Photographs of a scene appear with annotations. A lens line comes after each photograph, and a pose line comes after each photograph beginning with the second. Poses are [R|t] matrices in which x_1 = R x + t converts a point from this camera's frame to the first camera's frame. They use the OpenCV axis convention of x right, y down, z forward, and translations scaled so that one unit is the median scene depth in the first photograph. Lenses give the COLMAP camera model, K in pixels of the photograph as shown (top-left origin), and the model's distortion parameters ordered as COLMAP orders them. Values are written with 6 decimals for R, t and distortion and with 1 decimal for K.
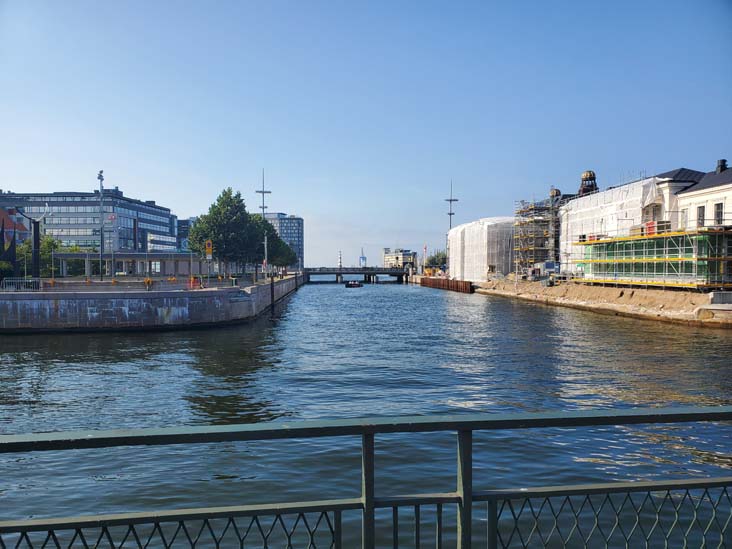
lens RADIAL K [[636.8, 0, 366.0], [0, 636.8, 274.5], [0, 0, 1]] dist [0.006028, 0.001216]
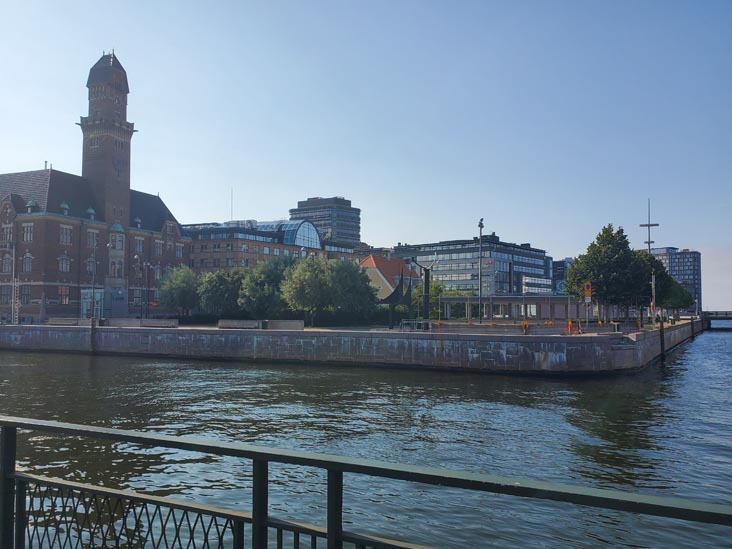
lens RADIAL K [[636.8, 0, 366.0], [0, 636.8, 274.5], [0, 0, 1]] dist [0.006028, 0.001216]
pose [[0.743257, -0.042973, -0.667625, 0.138070], [-0.021388, 0.995899, -0.087913, 0.025042], [0.668665, 0.079621, 0.739289, 0.098666]]
